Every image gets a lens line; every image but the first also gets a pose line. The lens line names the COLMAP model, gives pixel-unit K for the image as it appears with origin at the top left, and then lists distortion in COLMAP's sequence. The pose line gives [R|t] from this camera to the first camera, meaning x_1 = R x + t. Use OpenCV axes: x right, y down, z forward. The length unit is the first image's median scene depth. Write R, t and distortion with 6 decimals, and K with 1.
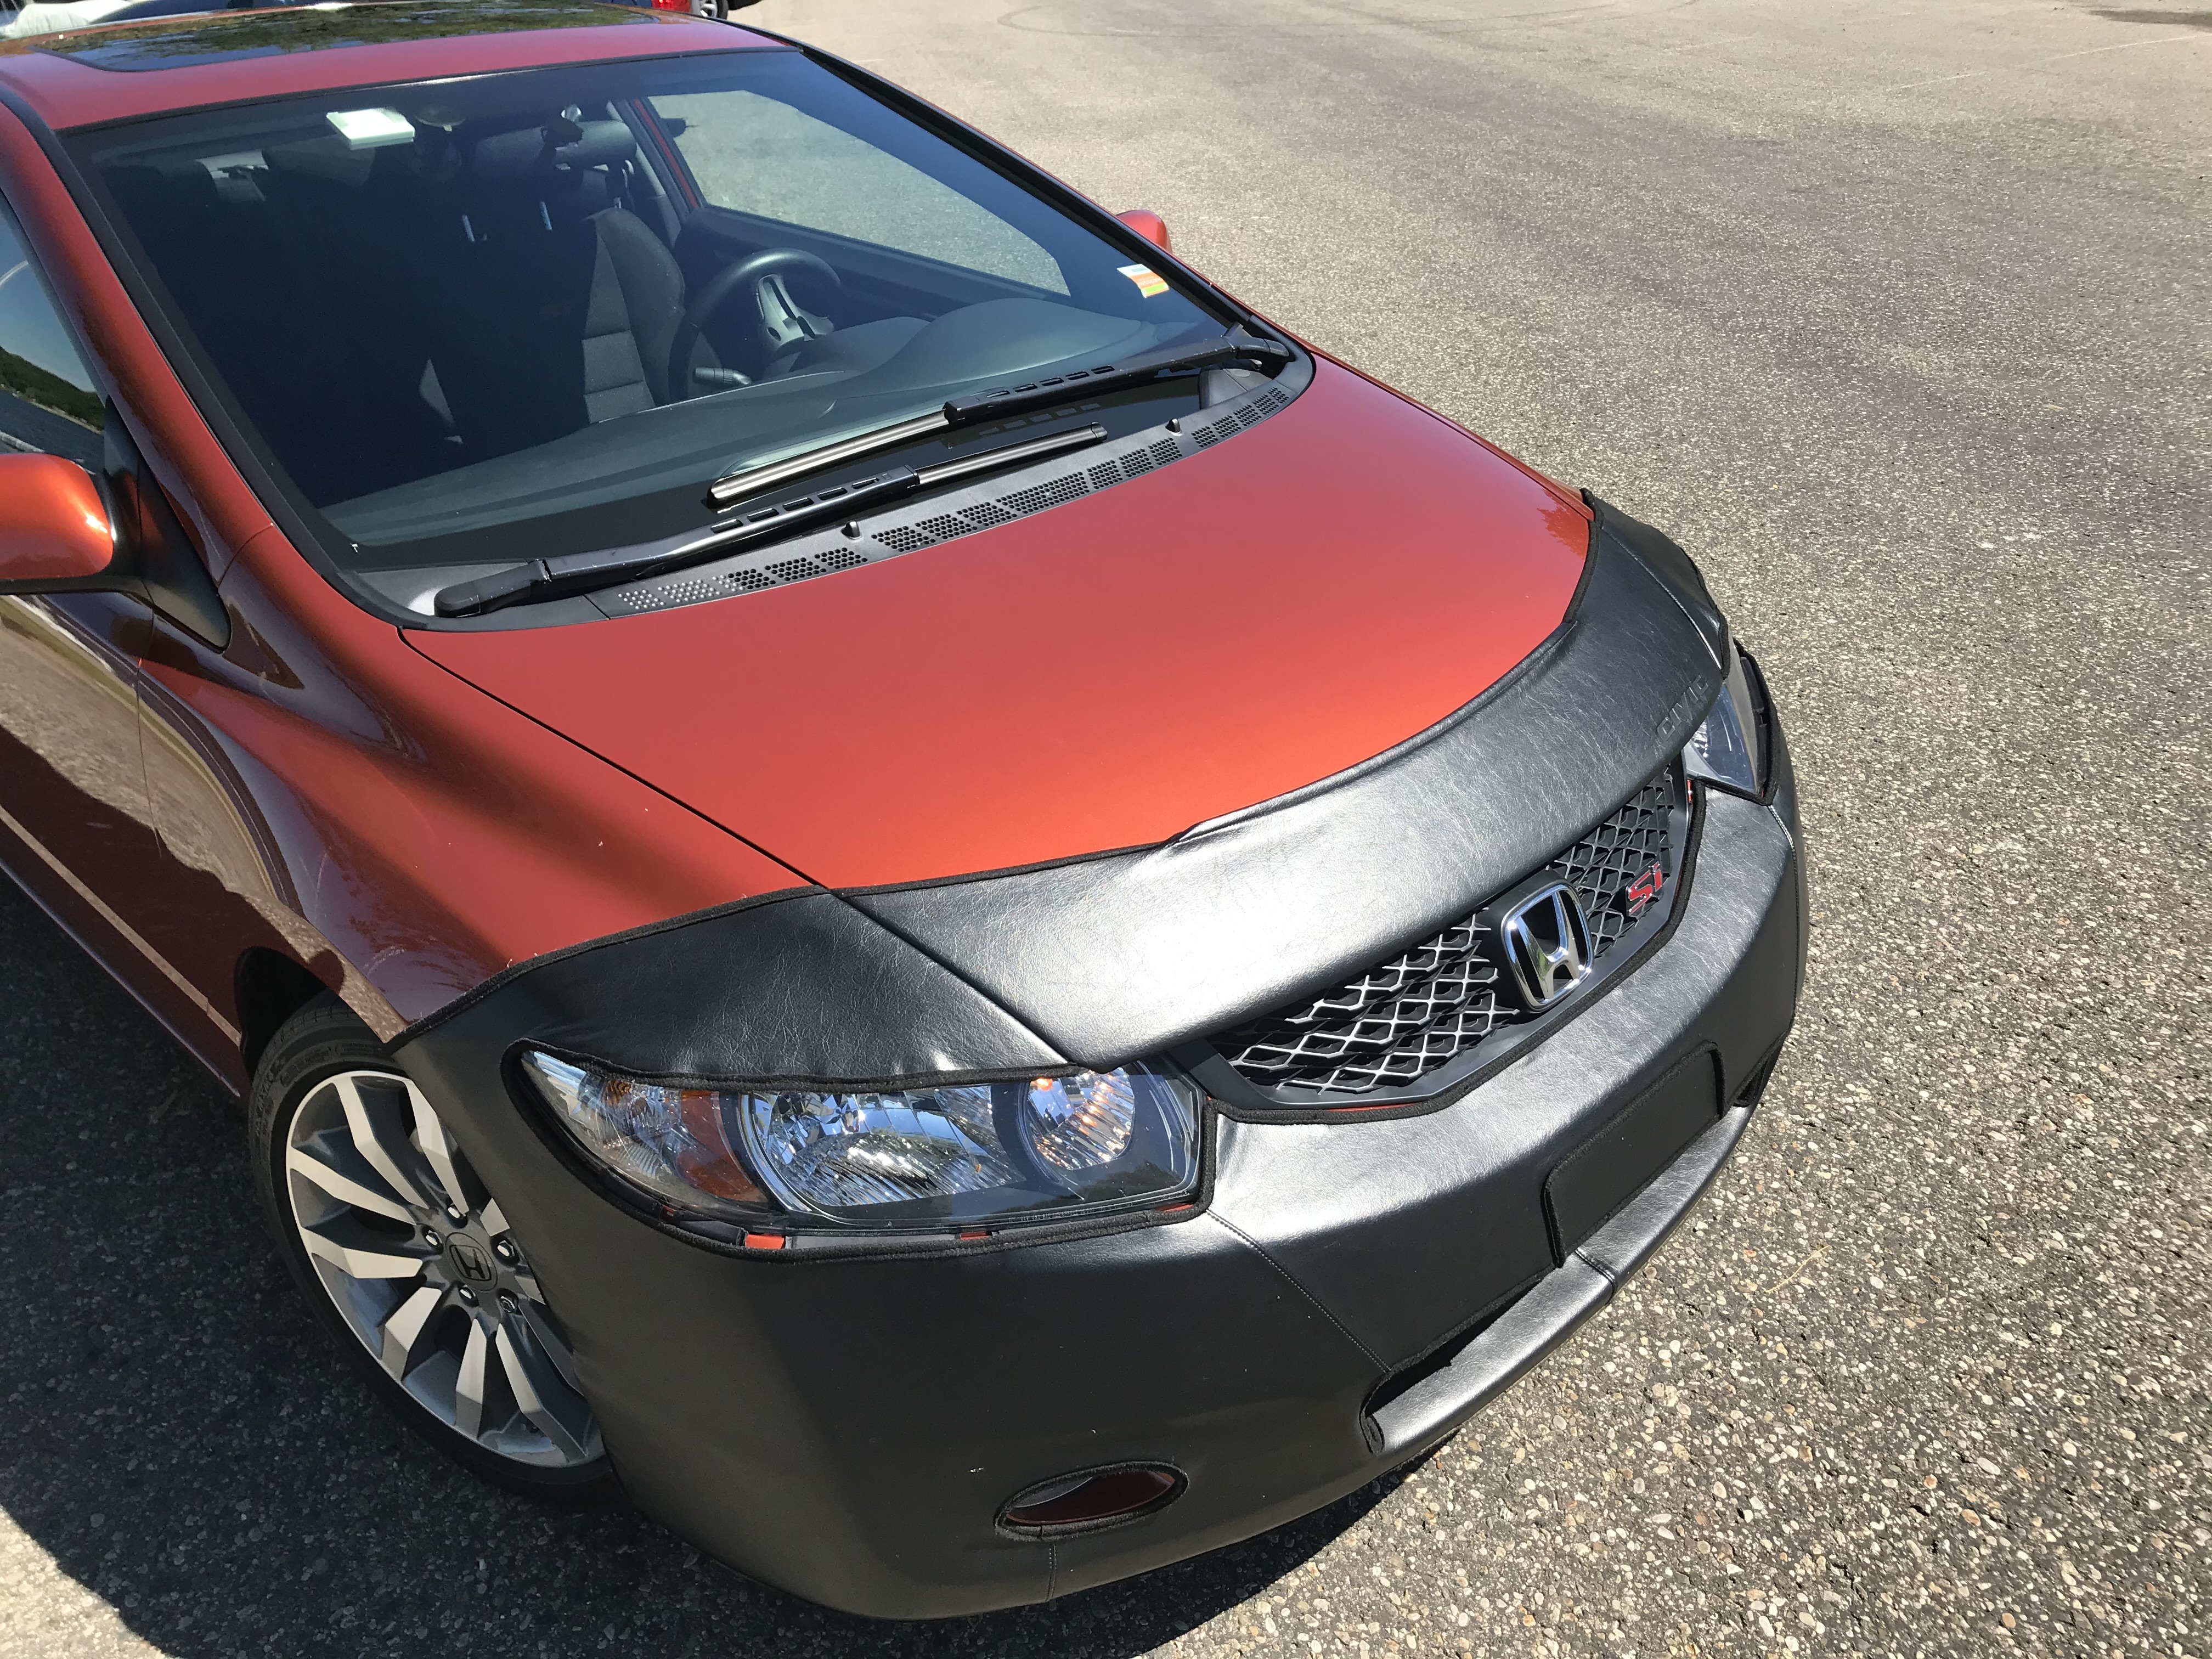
lens RADIAL K [[1823.4, 0, 1106.0], [0, 1823.4, 829.5], [0, 0, 1]] dist [0.011354, 0.019031]
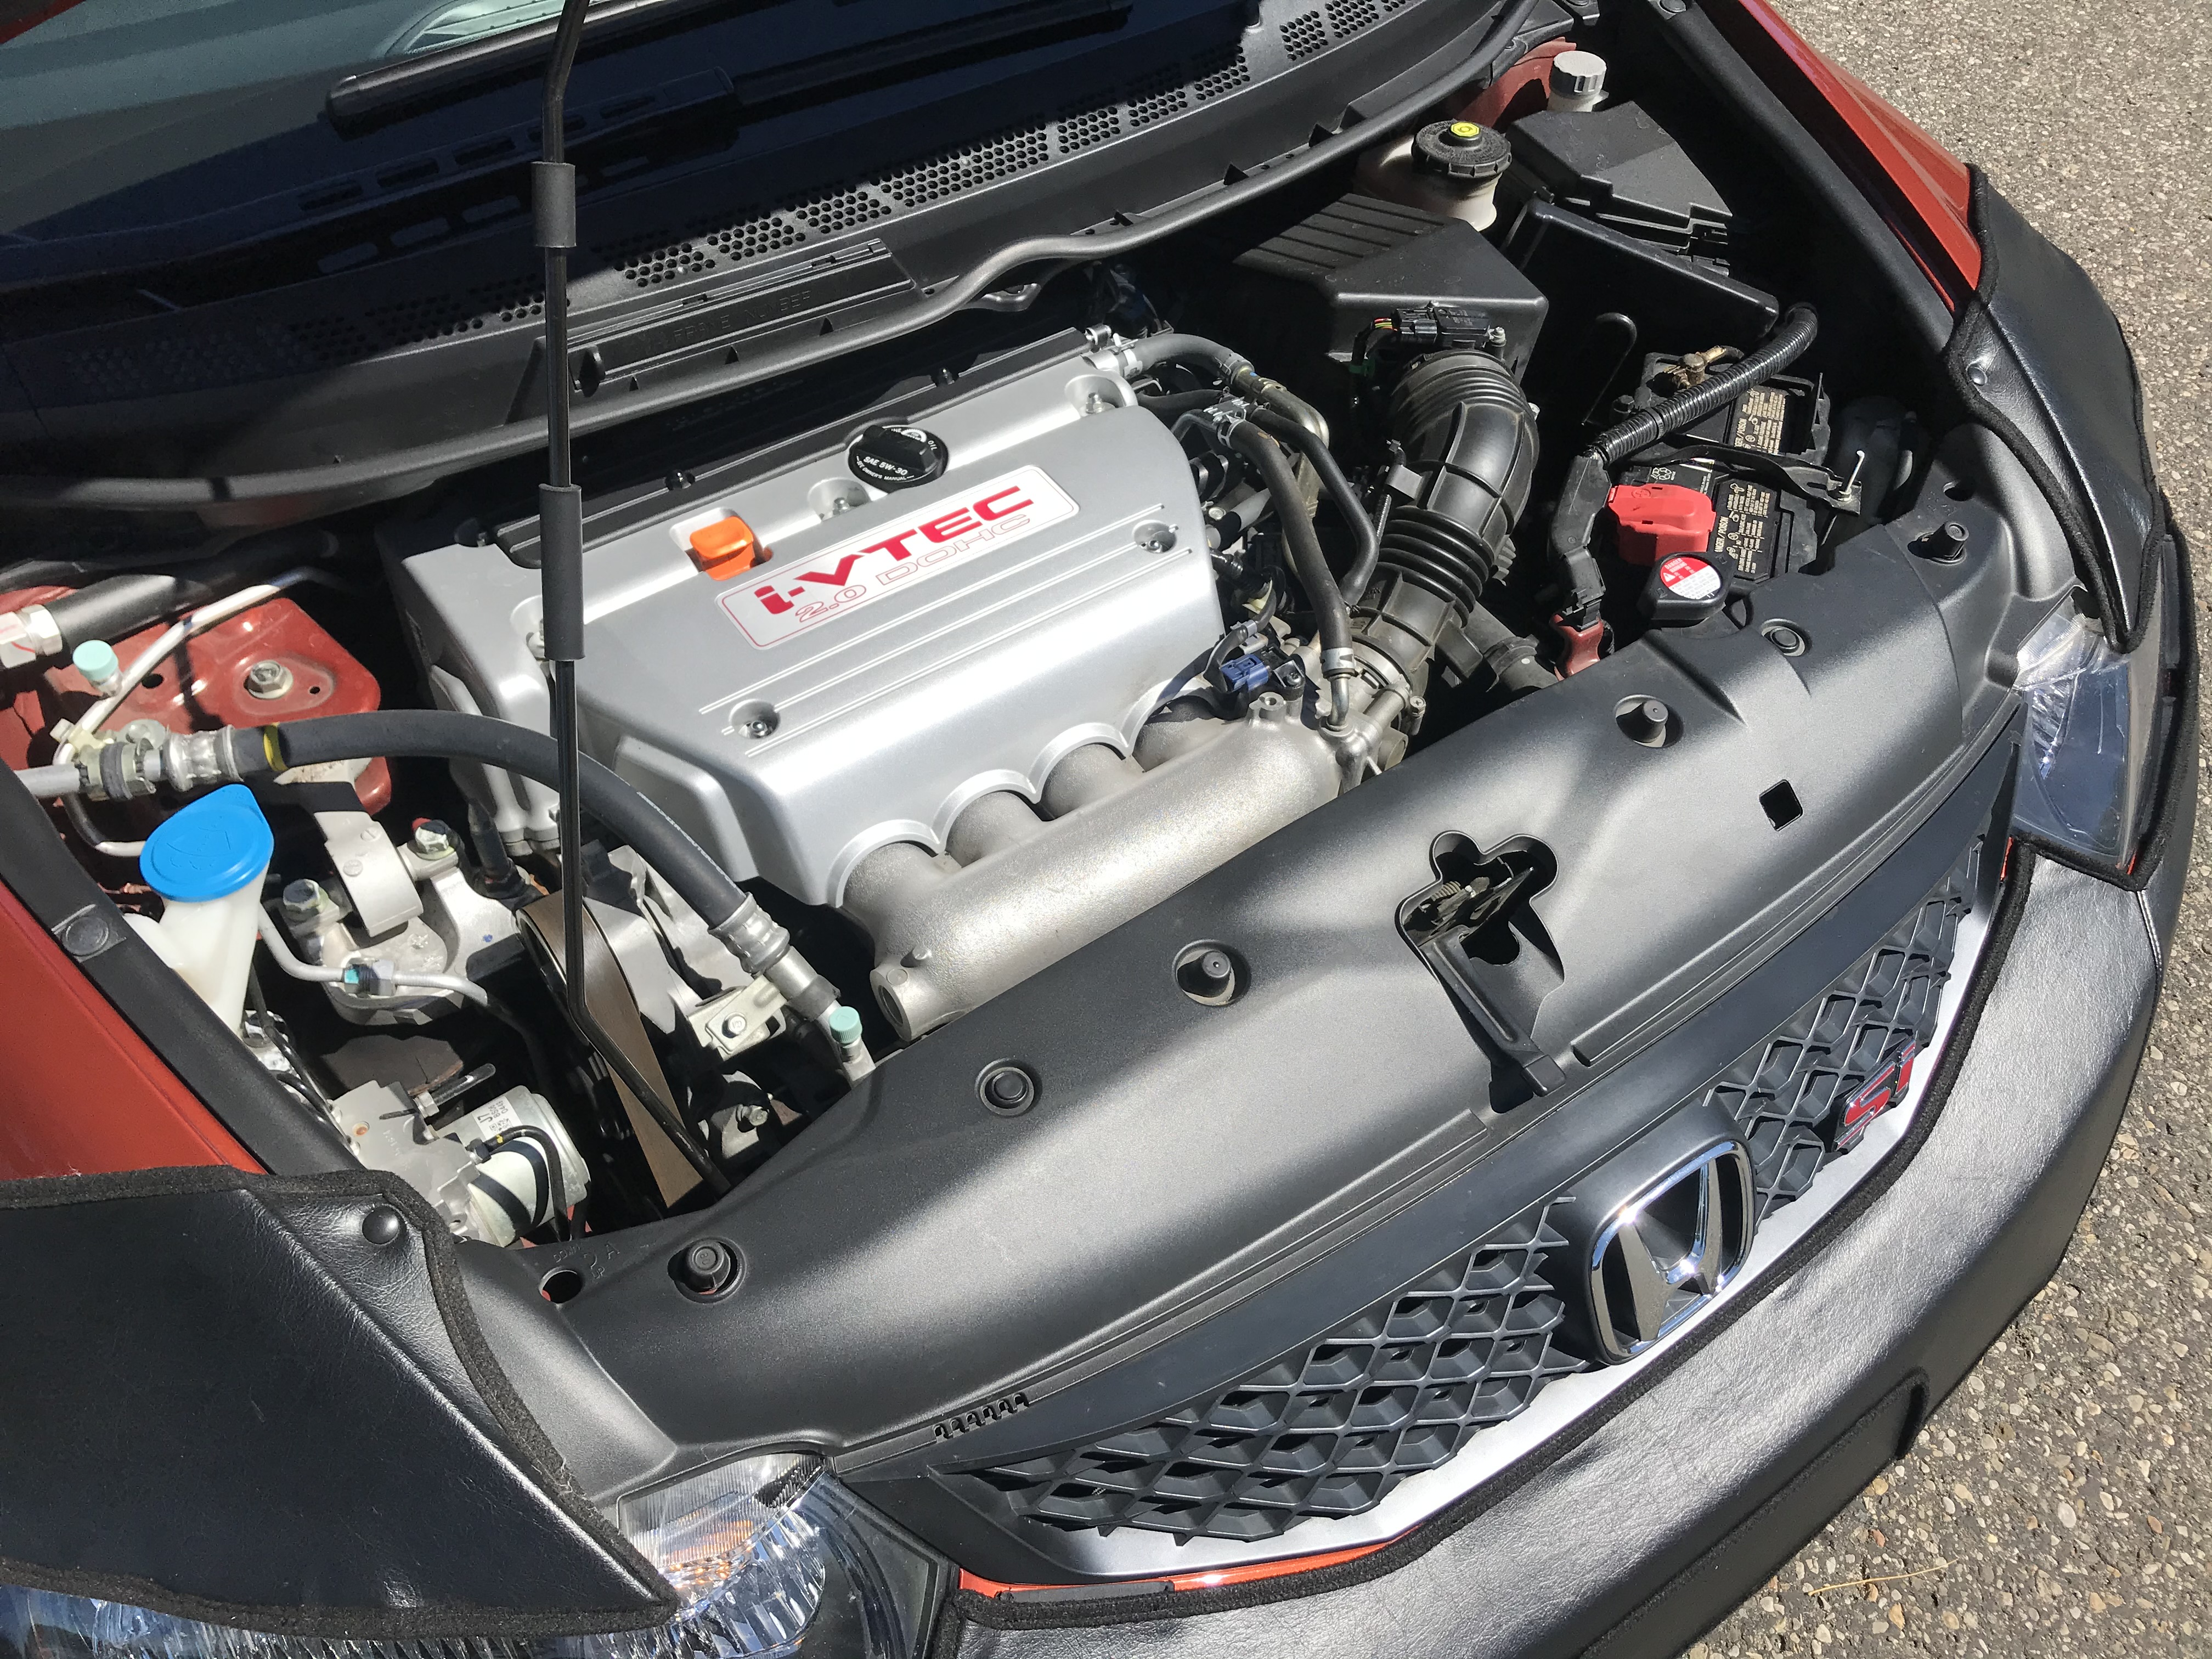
lens RADIAL K [[1888.9, 0, 1088.3], [0, 1888.9, 826.4], [0, 0, 1]] dist [0.123345, -0.180708]
pose [[0.984782, 0.164799, -0.055185, 0.061958], [-0.136034, 0.928550, 0.345384, -0.184809], [0.108161, -0.332621, 0.936838, 0.375941]]
